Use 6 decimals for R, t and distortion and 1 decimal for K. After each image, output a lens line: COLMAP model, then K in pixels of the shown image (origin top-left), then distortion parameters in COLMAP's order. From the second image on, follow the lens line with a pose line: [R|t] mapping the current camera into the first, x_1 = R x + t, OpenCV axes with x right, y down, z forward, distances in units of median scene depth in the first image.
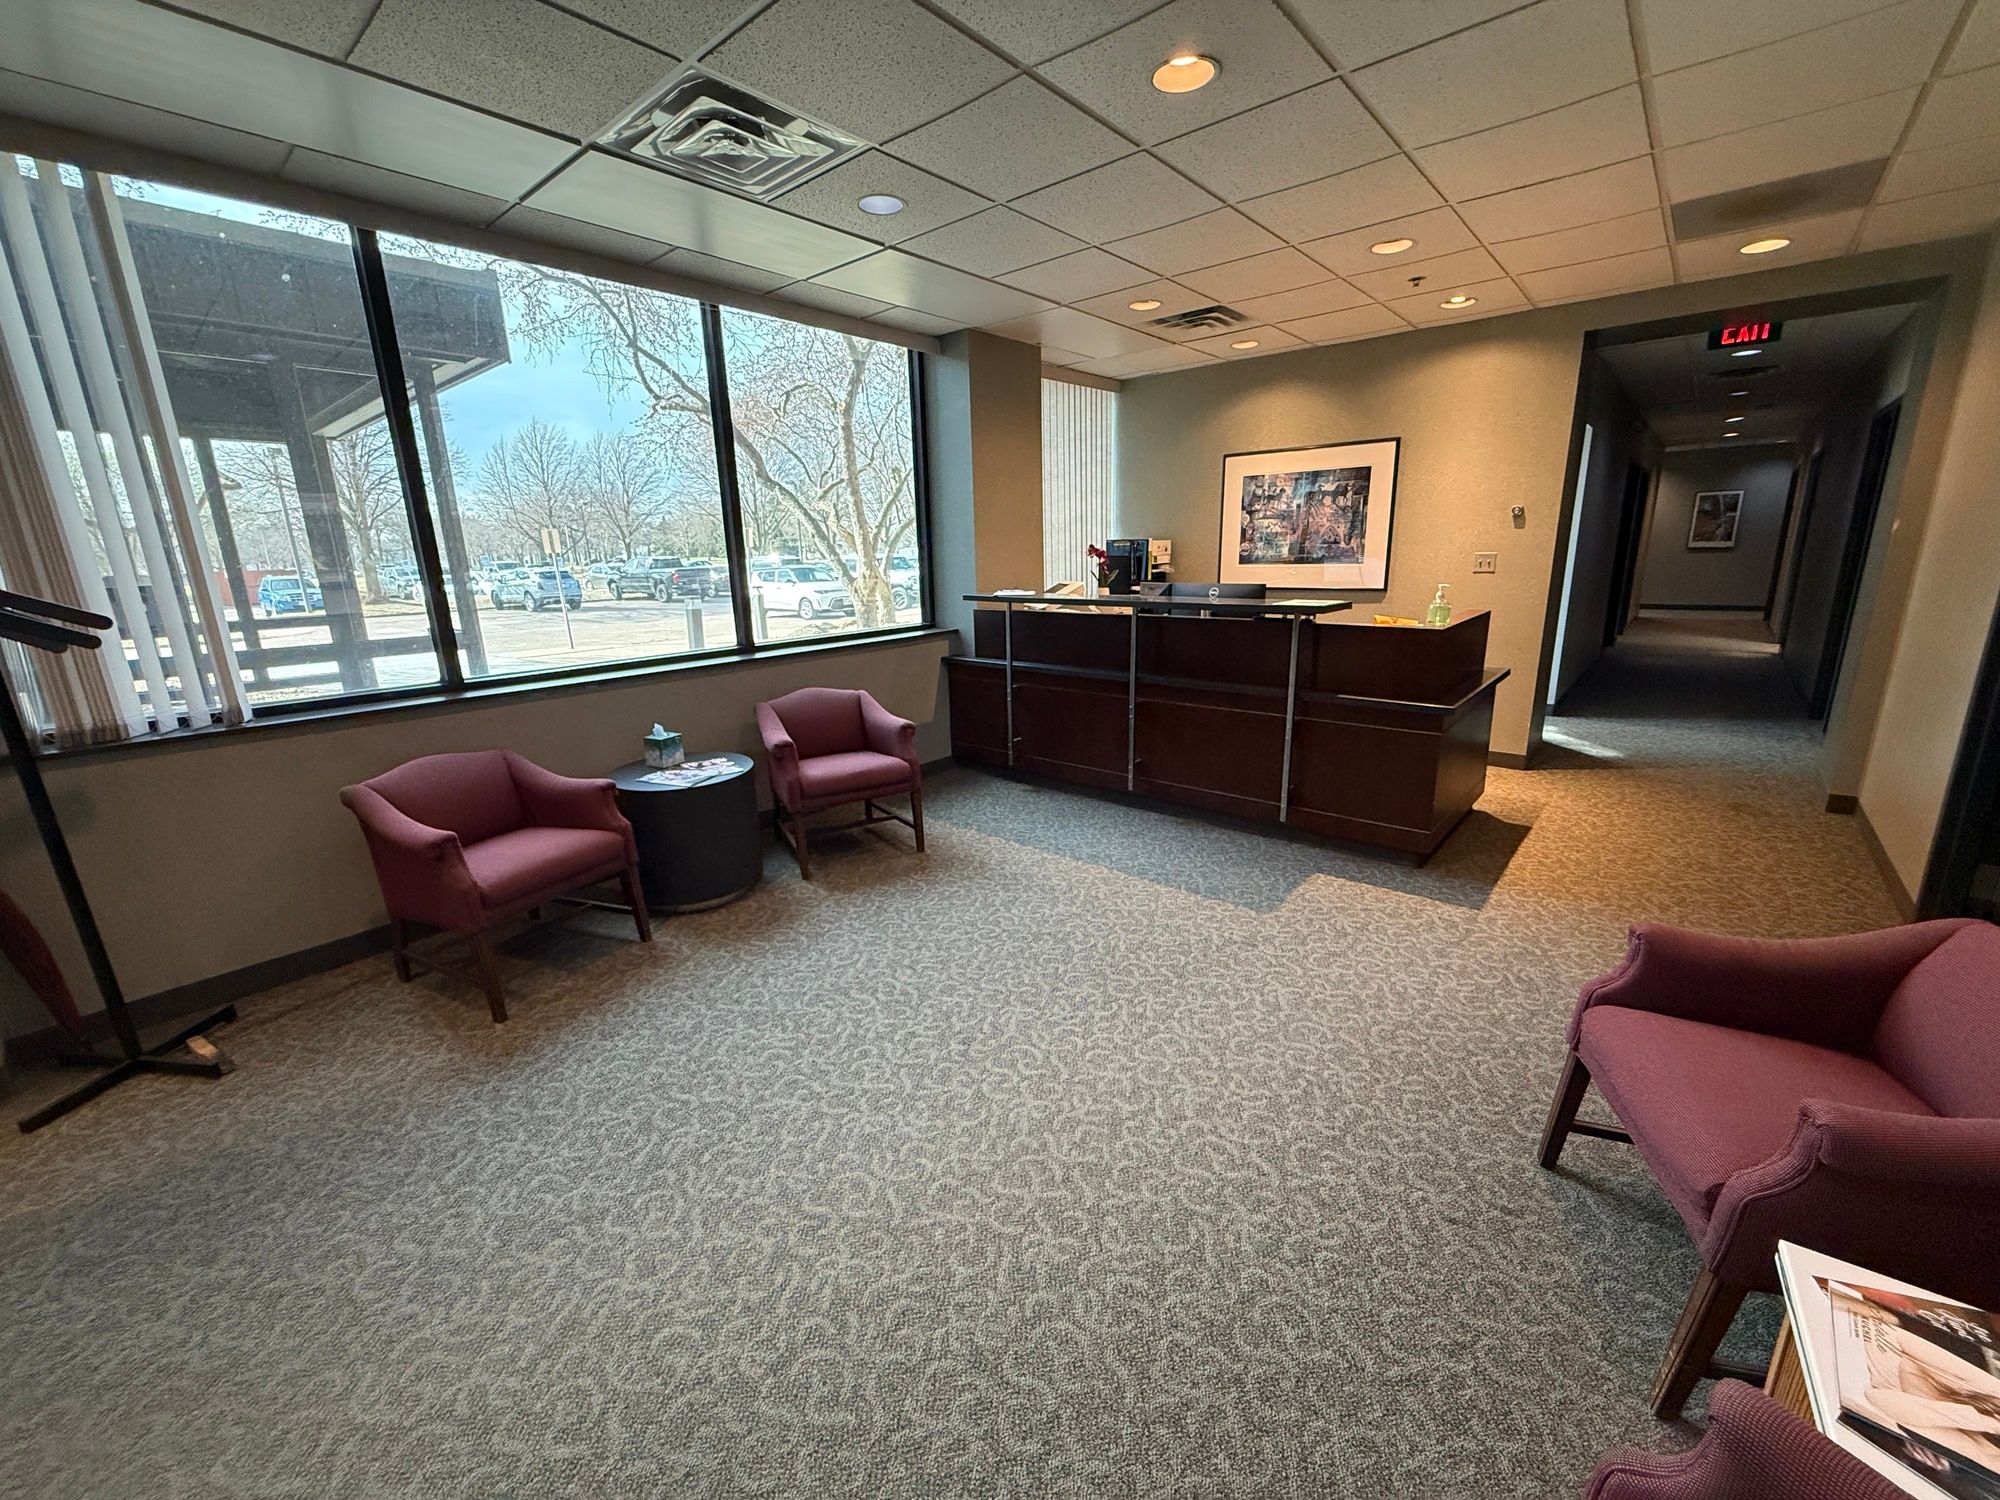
lens RADIAL K [[795.1, 0, 1000.0], [0, 795.1, 750.0], [0, 0, 1]] dist [0.000610, 0.000069]
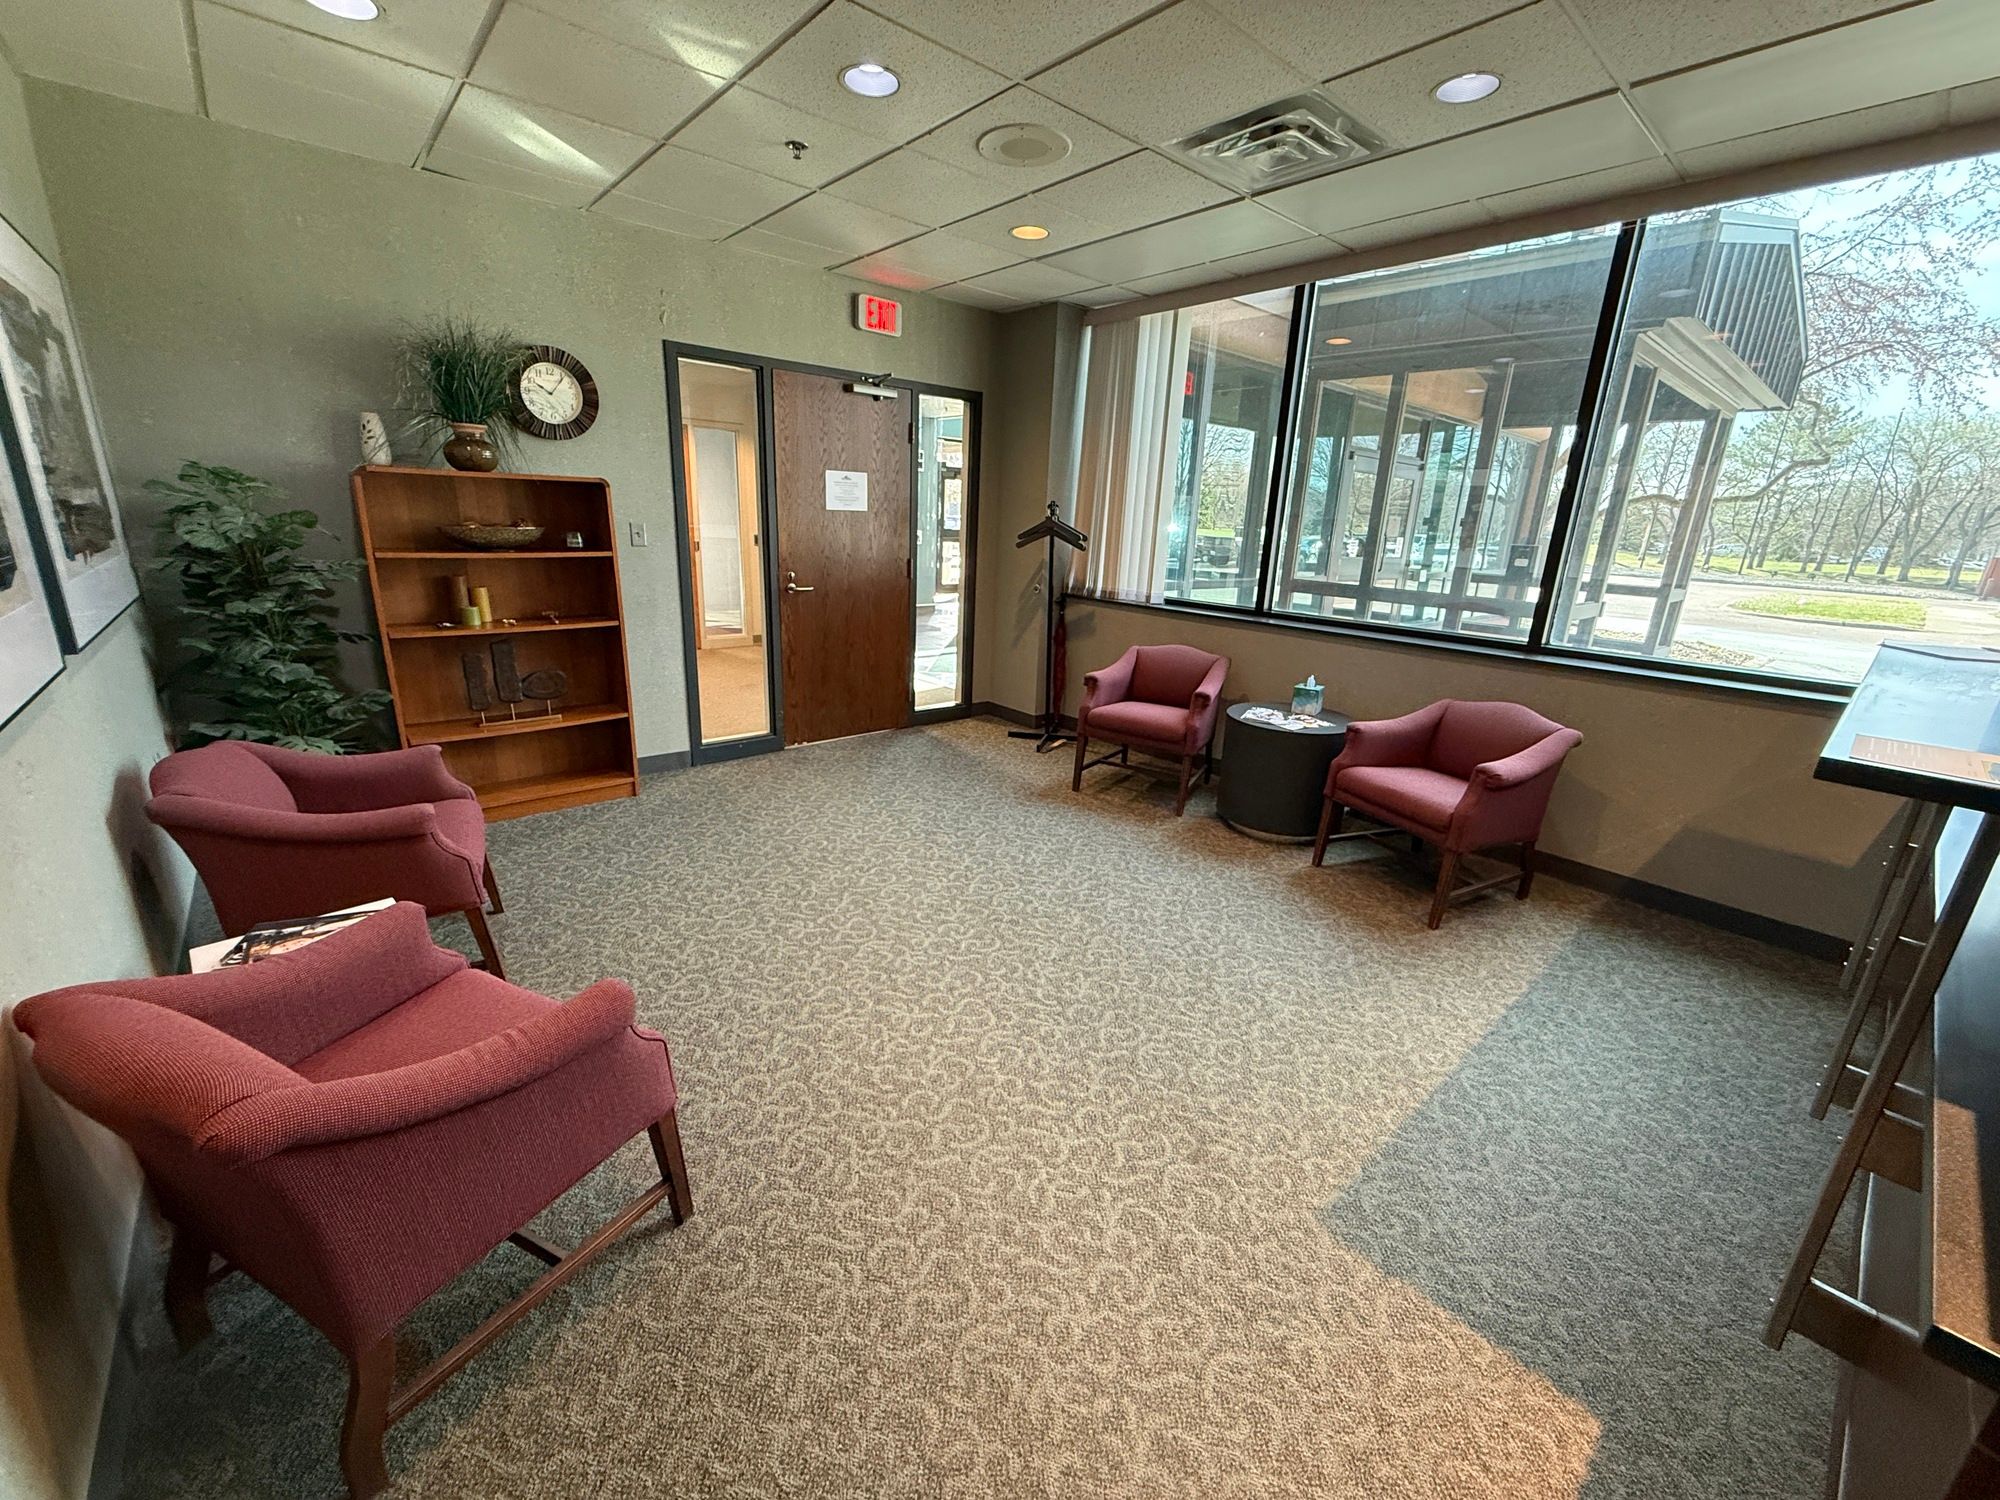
lens RADIAL K [[807.7, 0, 1000.0], [0, 807.7, 750.0], [0, 0, 1]] dist [-0.018385, -0.000007]
pose [[-0.140317, 0.299212, -0.943813, 0.847219], [-0.282021, 0.901678, 0.327782, -0.216559], [0.949092, 0.312168, -0.042137, 0.774810]]
